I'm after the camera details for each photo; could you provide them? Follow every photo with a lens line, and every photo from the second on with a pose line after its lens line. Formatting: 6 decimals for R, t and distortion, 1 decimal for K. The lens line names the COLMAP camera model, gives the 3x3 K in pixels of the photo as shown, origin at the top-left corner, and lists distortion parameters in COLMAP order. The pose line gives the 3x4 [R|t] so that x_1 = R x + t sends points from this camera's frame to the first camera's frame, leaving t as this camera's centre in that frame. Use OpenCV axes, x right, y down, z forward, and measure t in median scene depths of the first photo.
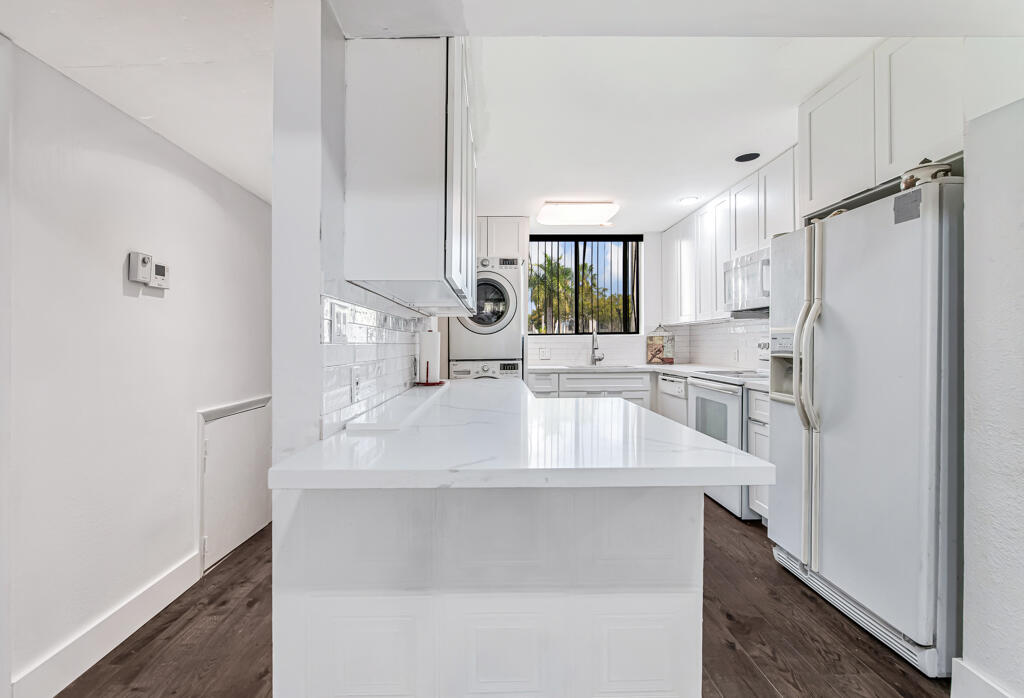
lens RADIAL K [[439.2, 0, 501.0], [0, 439.2, 347.1], [0, 0, 1]] dist [-0.001788, -0.000378]
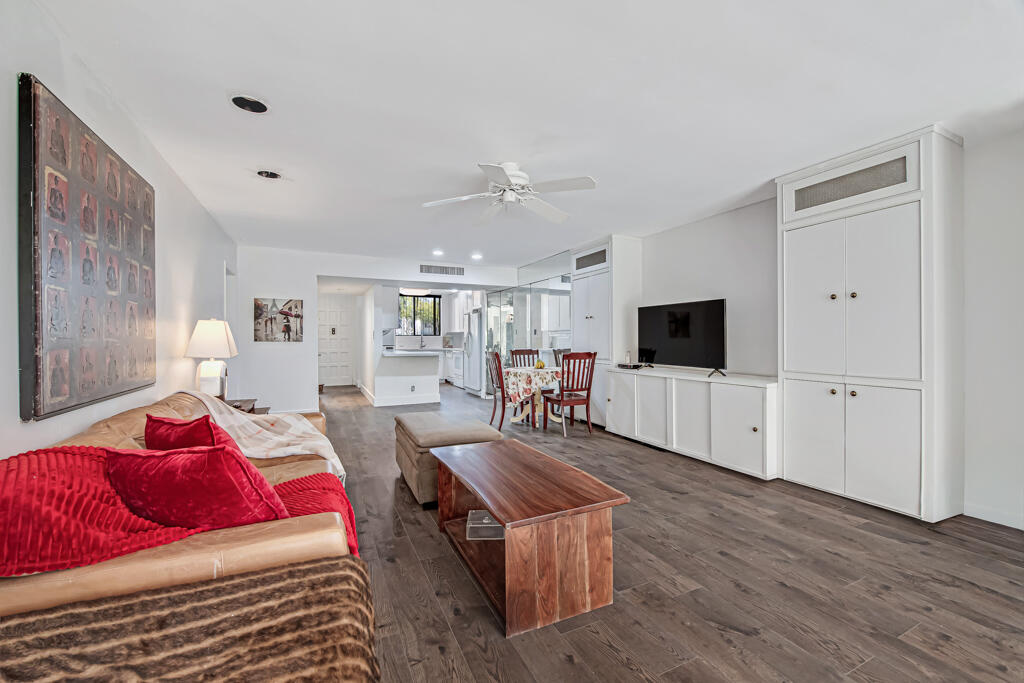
lens RADIAL K [[411.1, 0, 508.7], [0, 411.1, 337.3], [0, 0, 1]] dist [-0.011433, -0.000403]
pose [[0.914565, 0.007408, 0.404370, -0.310907], [-0.002403, 0.999914, -0.012883, 0.008496], [-0.404431, 0.010810, 0.914505, -1.489533]]
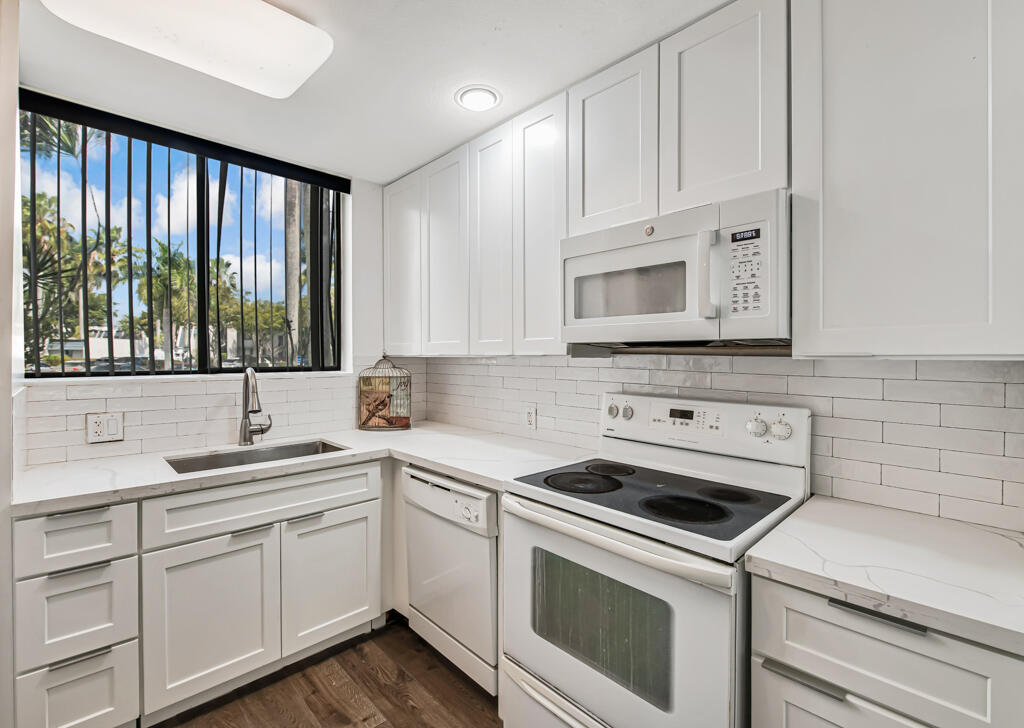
lens RADIAL K [[454.6, 0, 492.2], [0, 454.6, 366.9], [0, 0, 1]] dist [-0.000526, -0.012324]
pose [[0.746568, -0.004823, 0.665292, 0.107661], [-0.005240, 0.999900, 0.013129, -0.051535], [-0.665288, -0.013288, 0.746468, 0.580376]]
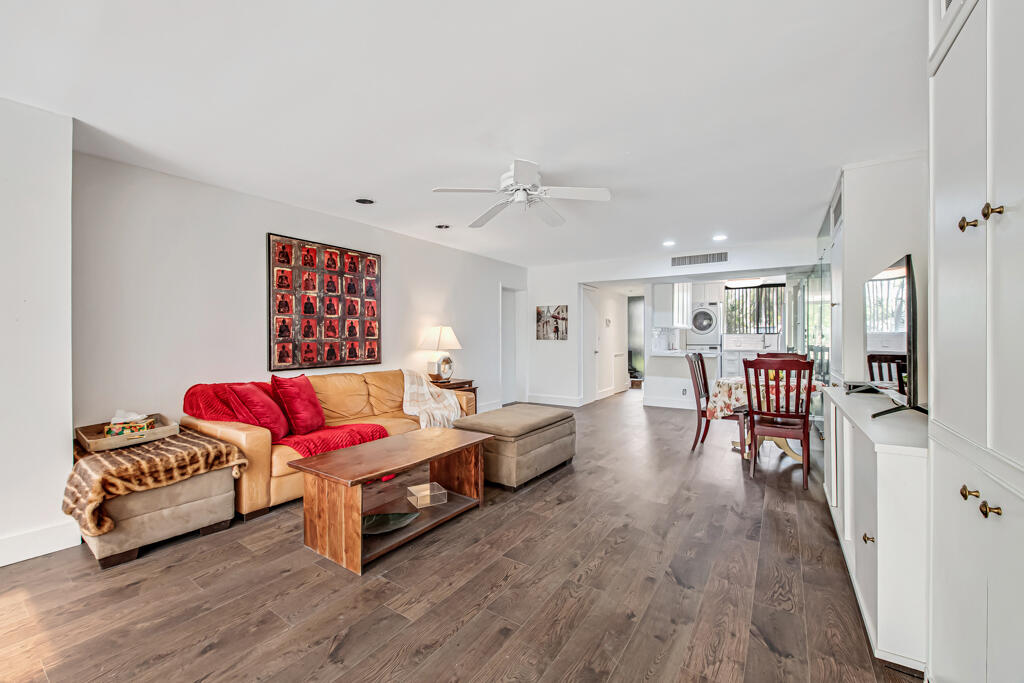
lens RADIAL K [[411.1, 0, 508.7], [0, 411.1, 337.3], [0, 0, 1]] dist [-0.011433, -0.000403]
pose [[0.824557, 0.007999, -0.565722, 0.357999], [-0.010000, 0.999950, -0.000438, -0.001174], [0.565690, 0.006019, 0.824596, -1.440514]]
